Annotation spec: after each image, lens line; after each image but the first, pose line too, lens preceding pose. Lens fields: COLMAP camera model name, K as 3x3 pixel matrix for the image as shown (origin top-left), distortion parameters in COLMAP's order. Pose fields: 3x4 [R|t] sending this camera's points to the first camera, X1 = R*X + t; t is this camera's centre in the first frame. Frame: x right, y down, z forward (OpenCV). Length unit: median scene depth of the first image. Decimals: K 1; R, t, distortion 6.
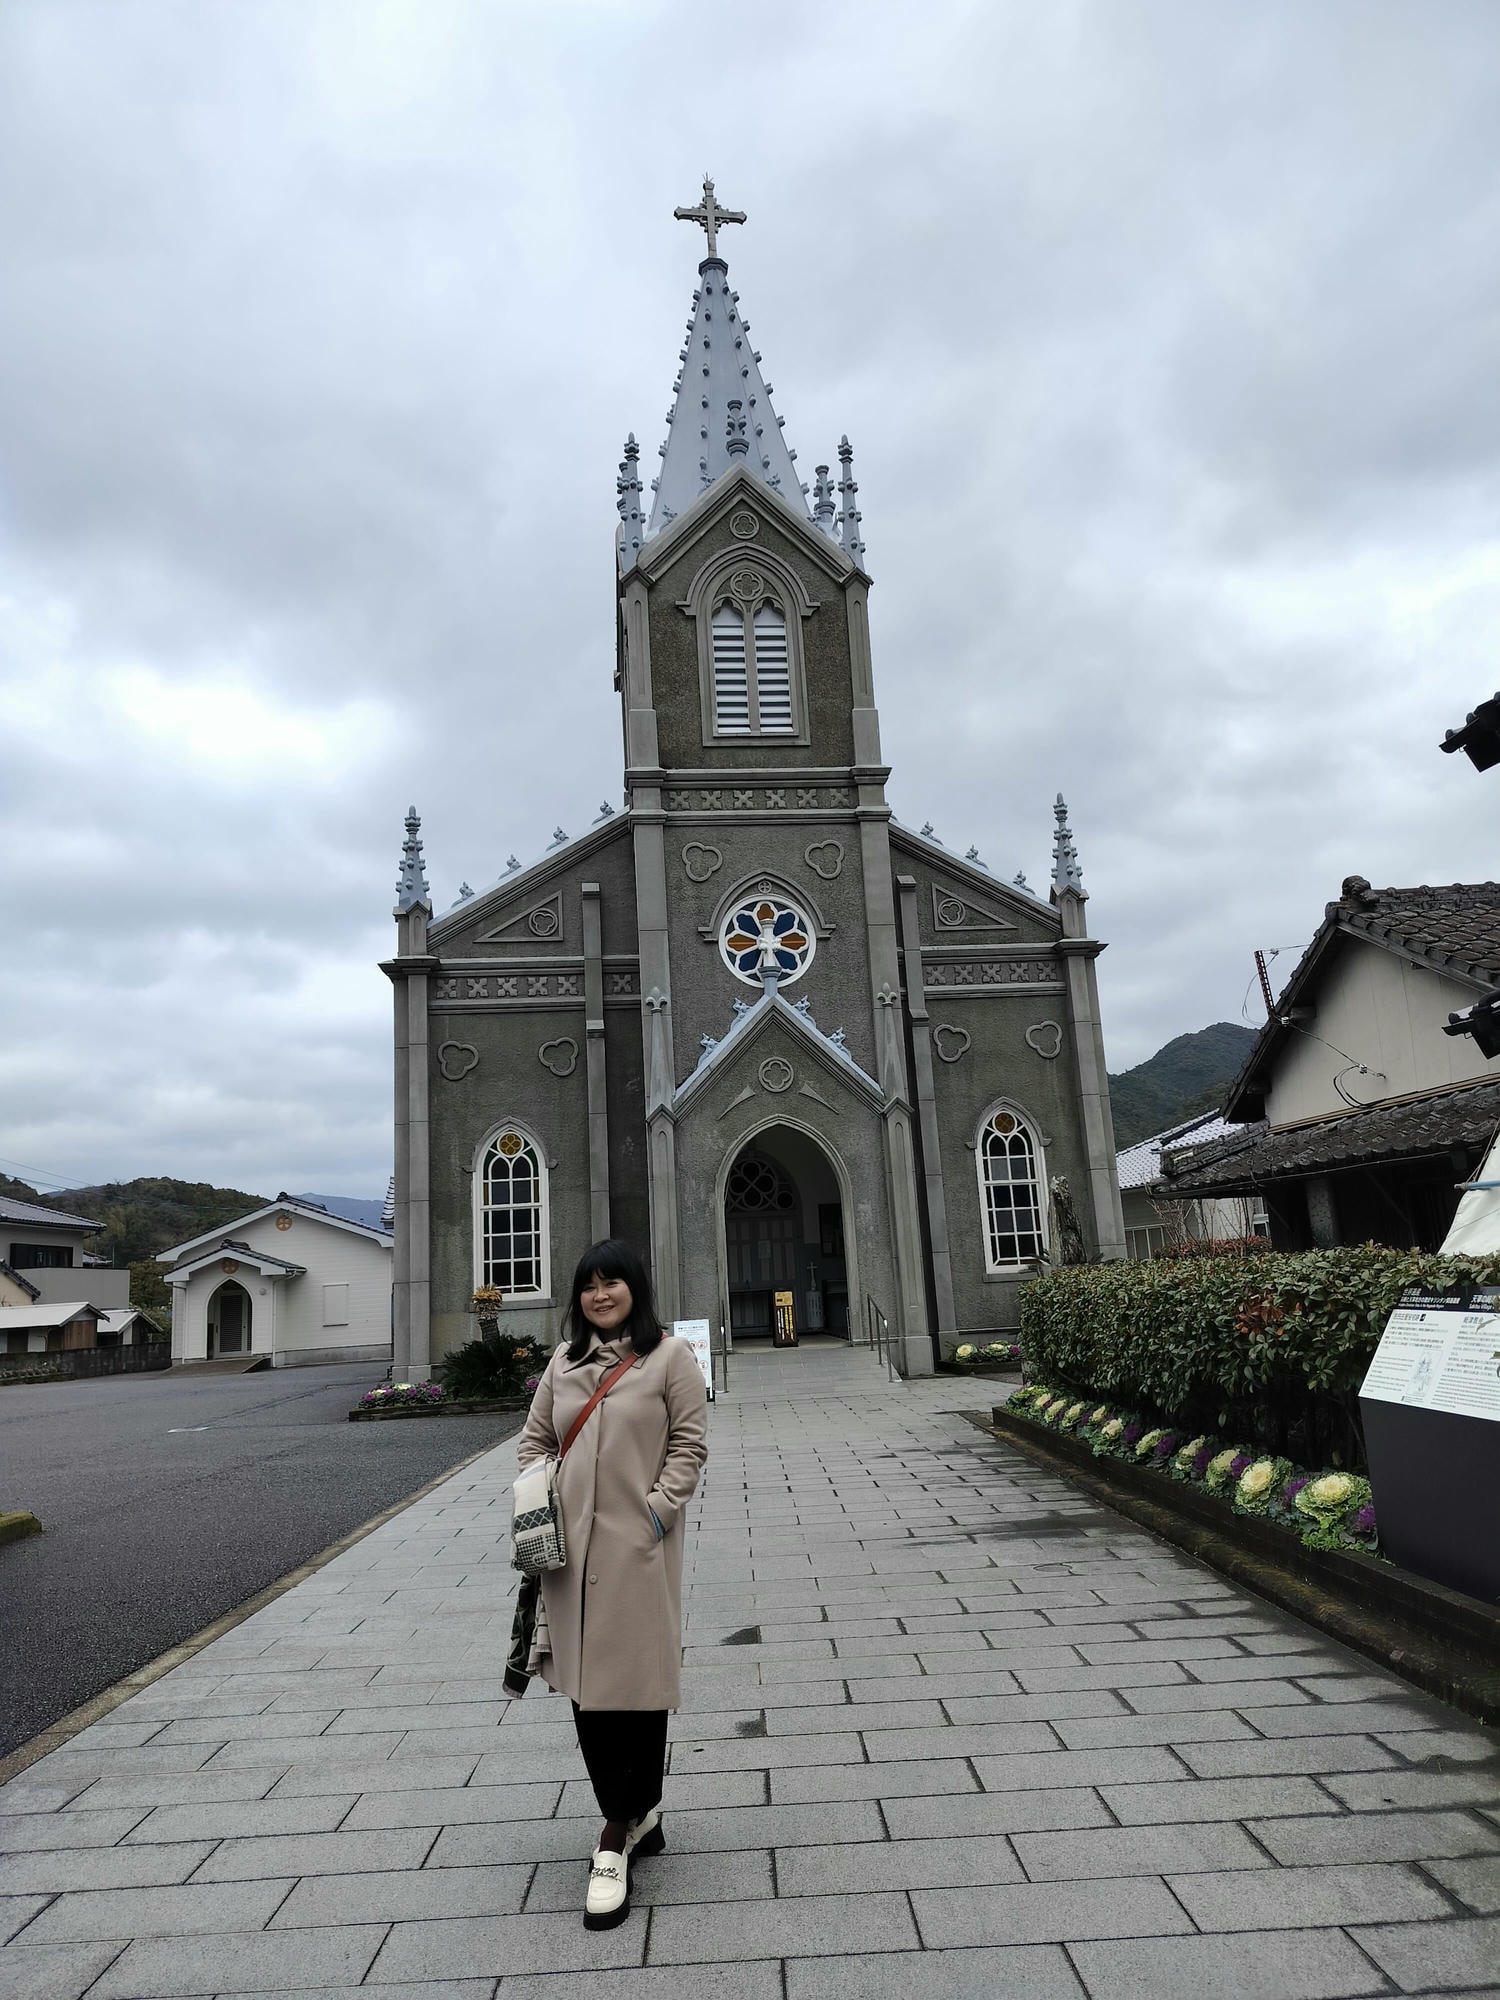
lens RADIAL K [[1397.1, 0, 750.0], [0, 1397.1, 1000.0], [0, 0, 1]] dist [0.089133, -0.142902]
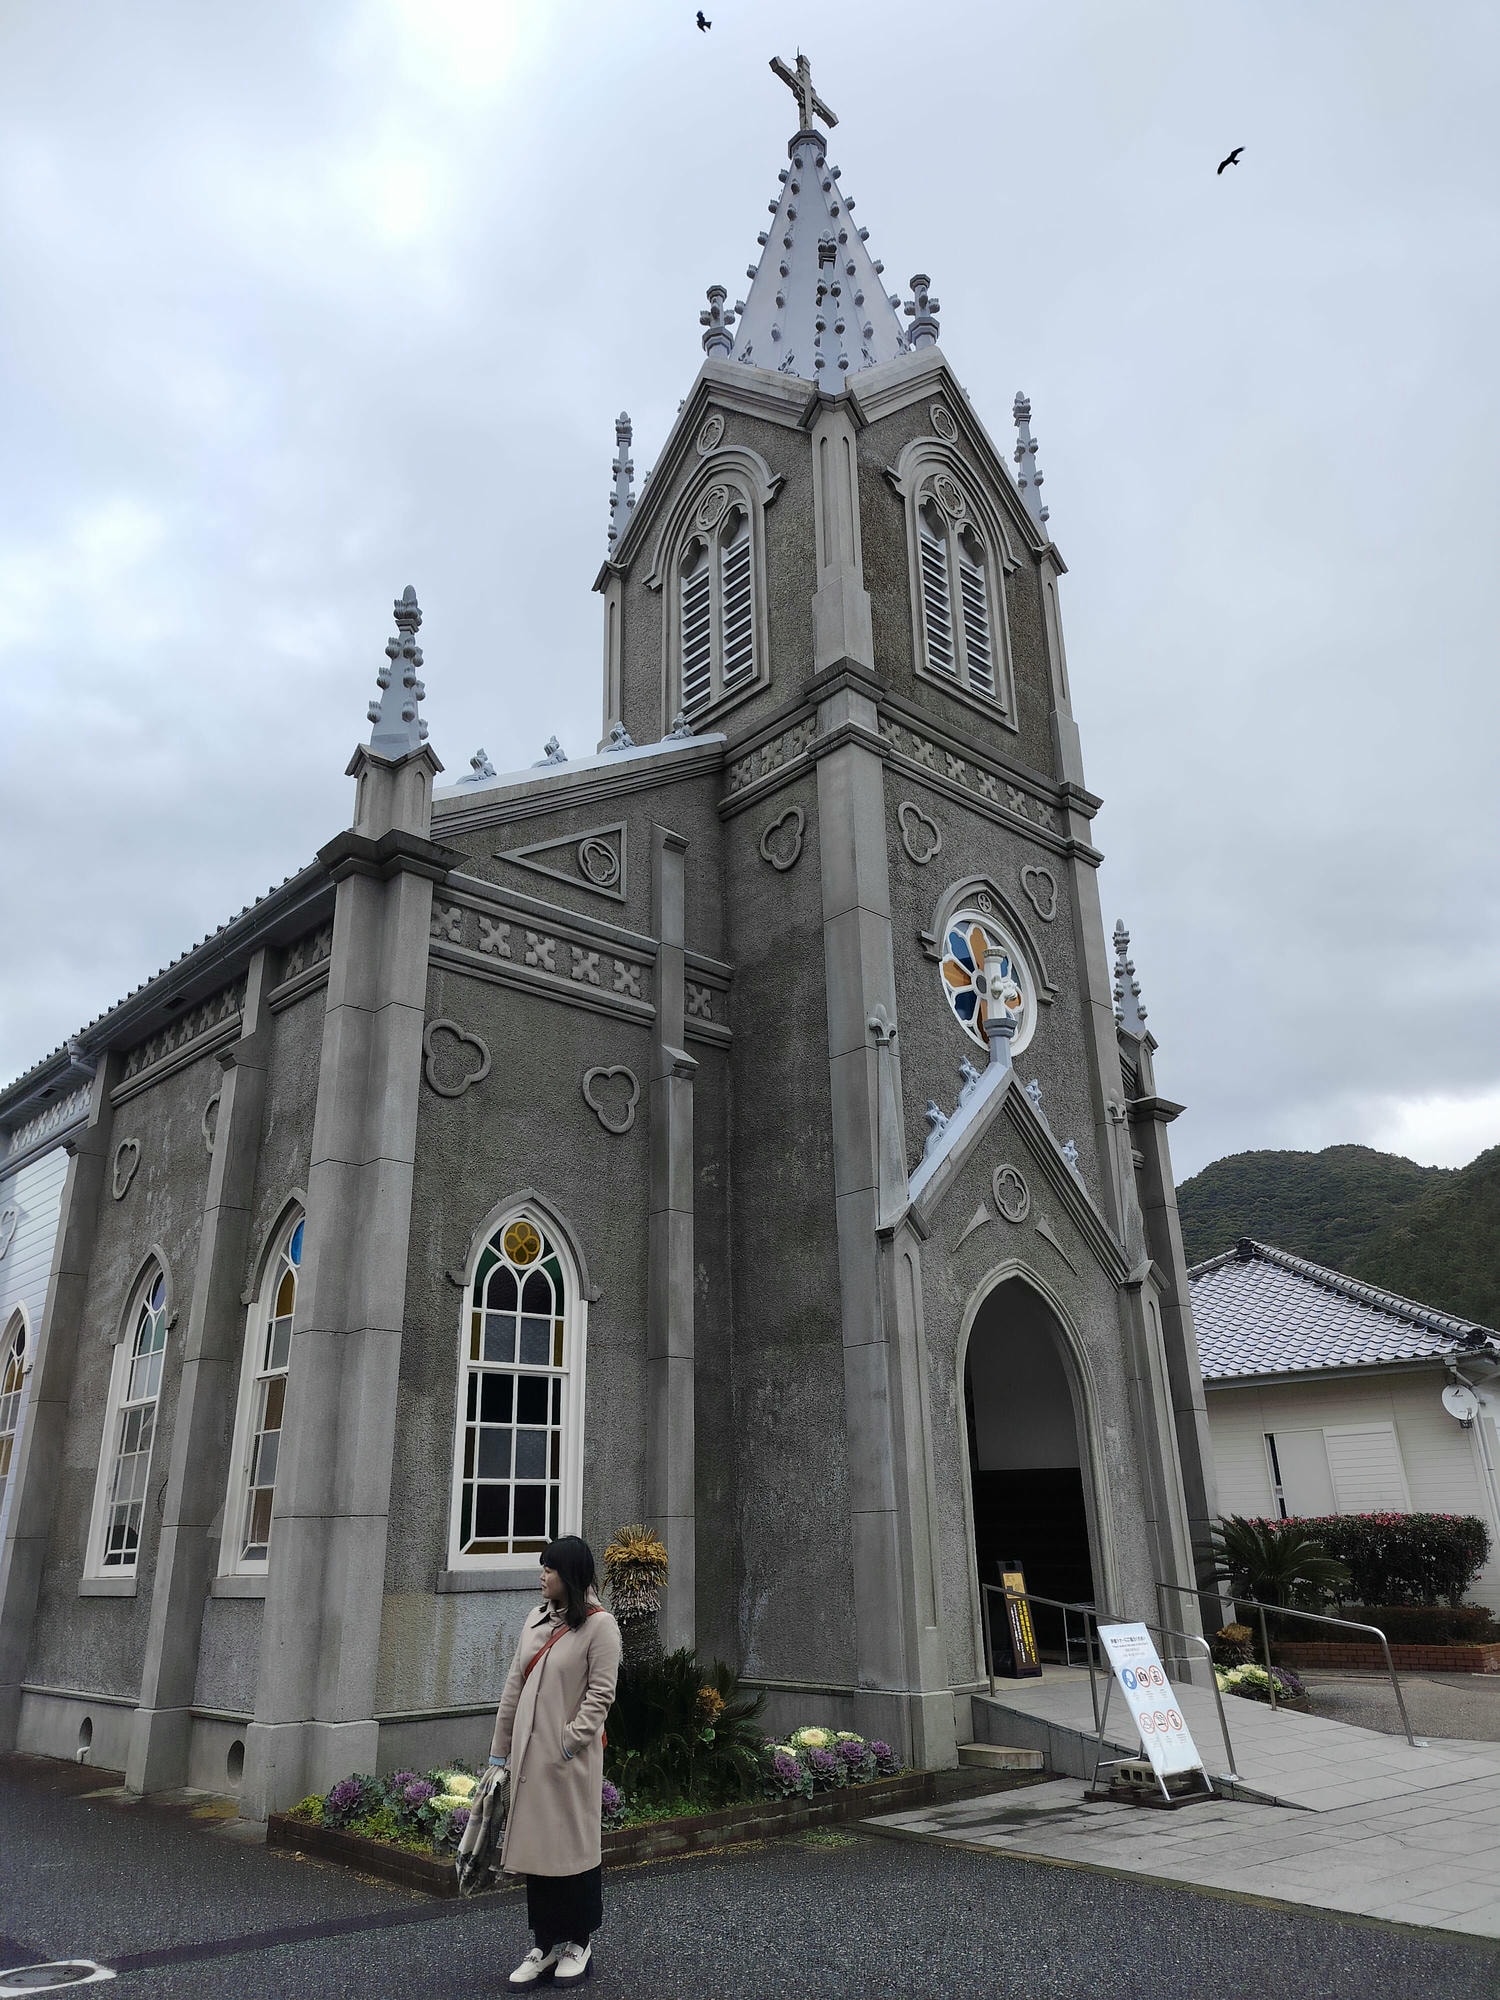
lens RADIAL K [[1397.1, 0, 750.0], [0, 1397.1, 1000.0], [0, 0, 1]] dist [0.089133, -0.142902]
pose [[0.807653, 0.252812, 0.532713, -0.400435], [-0.145059, 0.960848, -0.236069, 0.127227], [-0.571537, 0.113387, 0.812705, 0.532375]]
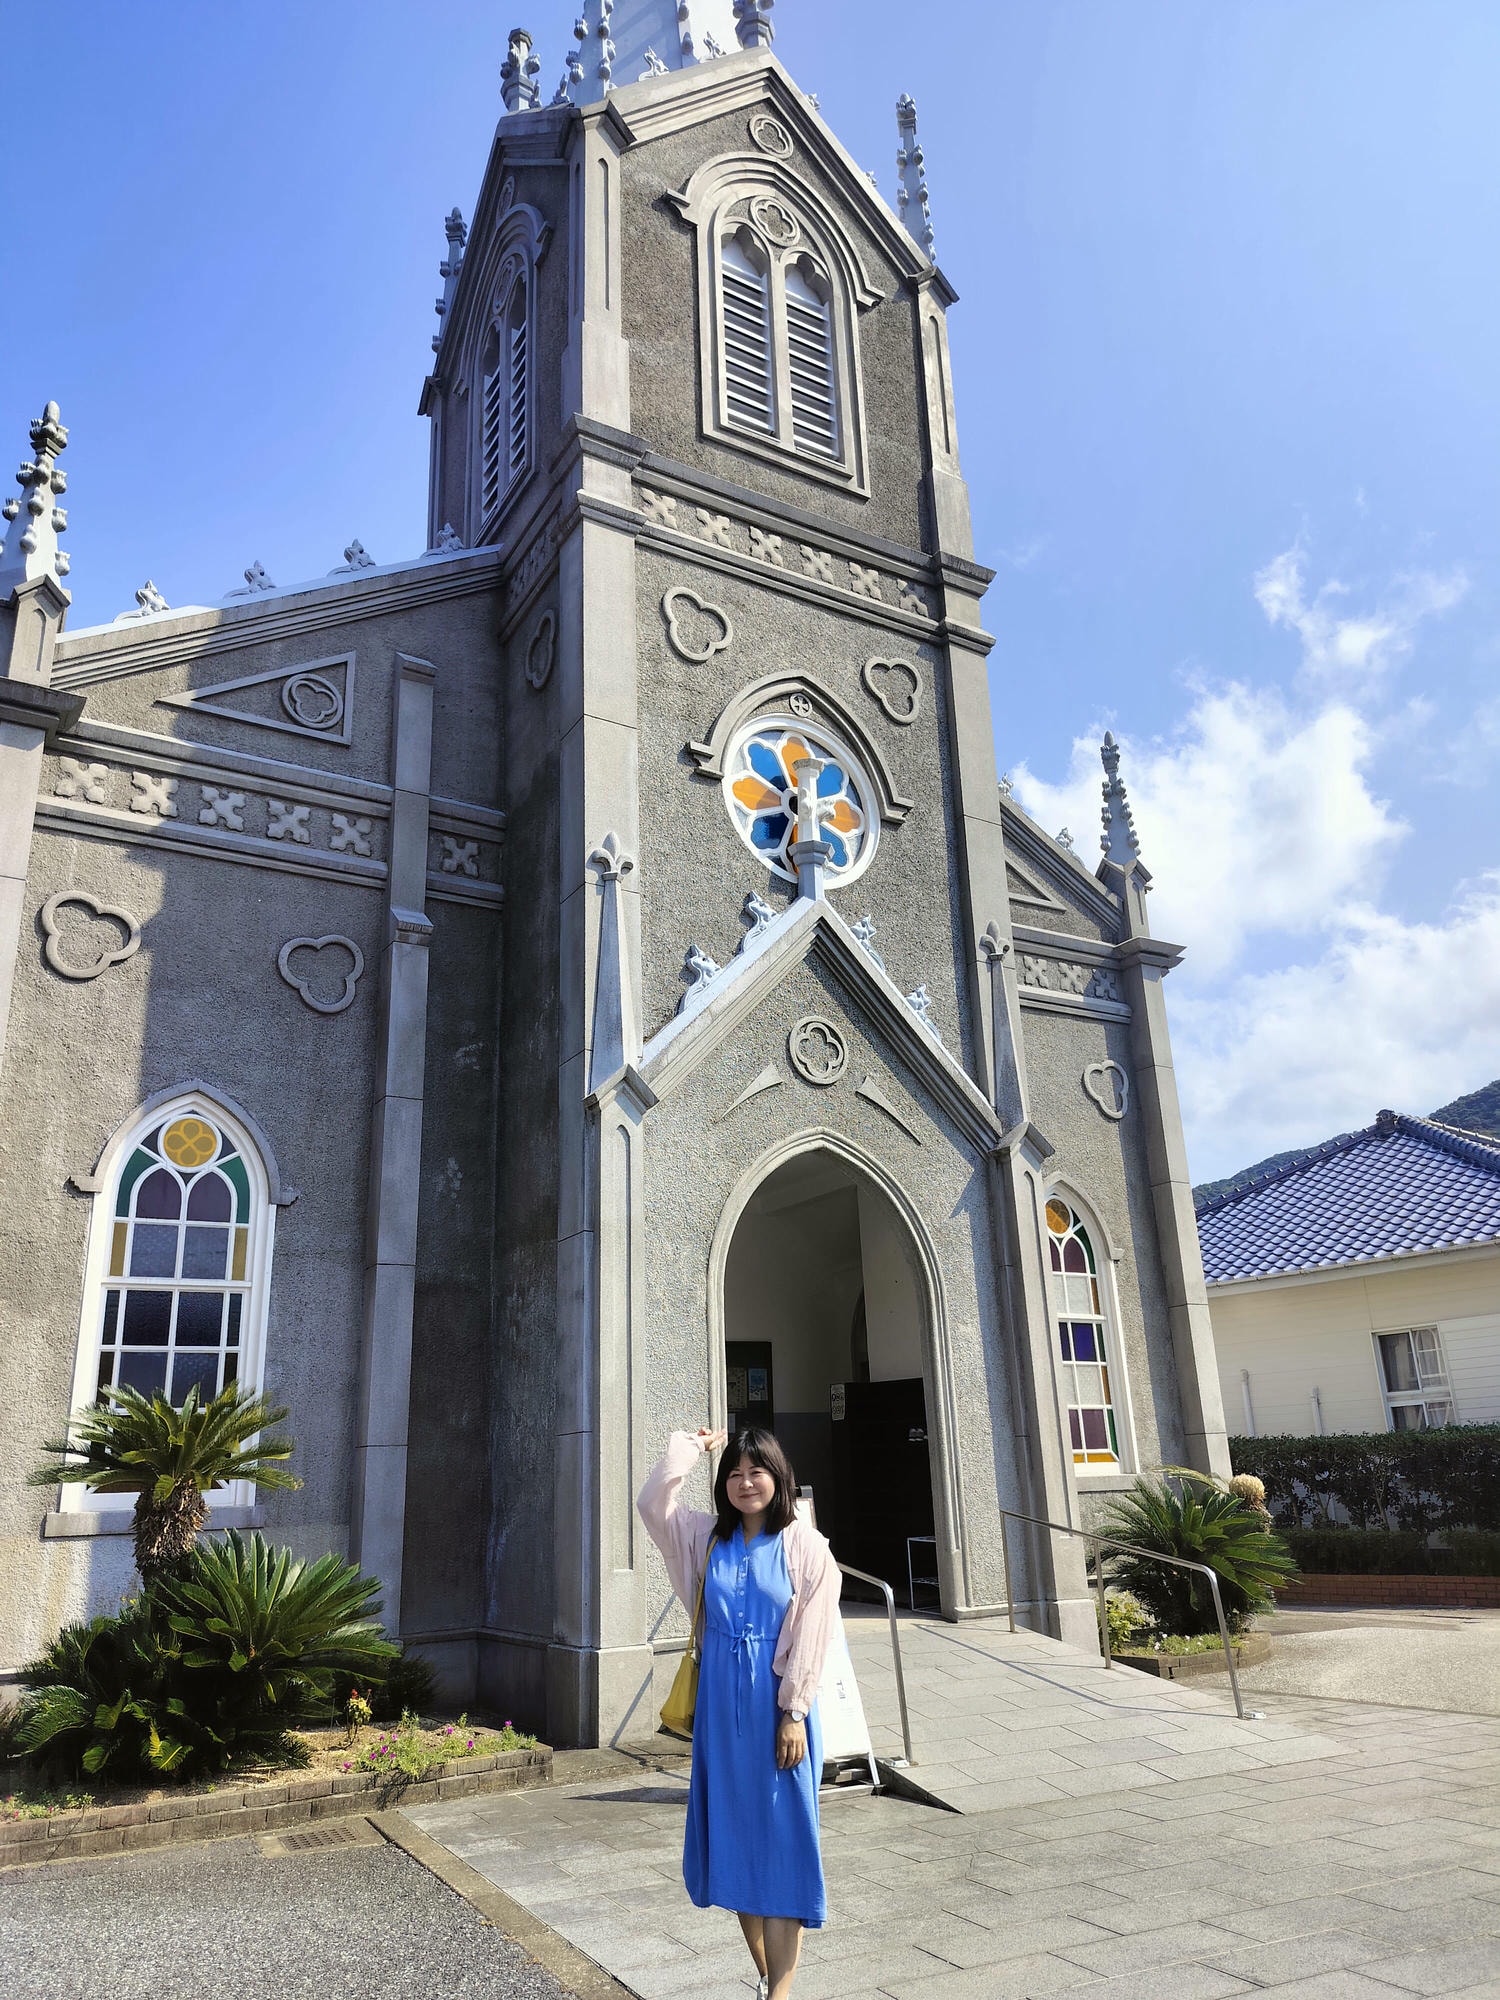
lens RADIAL K [[1430.6, 0, 754.7], [0, 1430.6, 1018.2], [0, 0, 1]] dist [0.081403, -0.156528]
pose [[0.908834, 0.151965, 0.388494, -0.193072], [-0.098969, 0.983245, -0.153084, 0.117056], [-0.405248, 0.100679, 0.908646, 0.517409]]
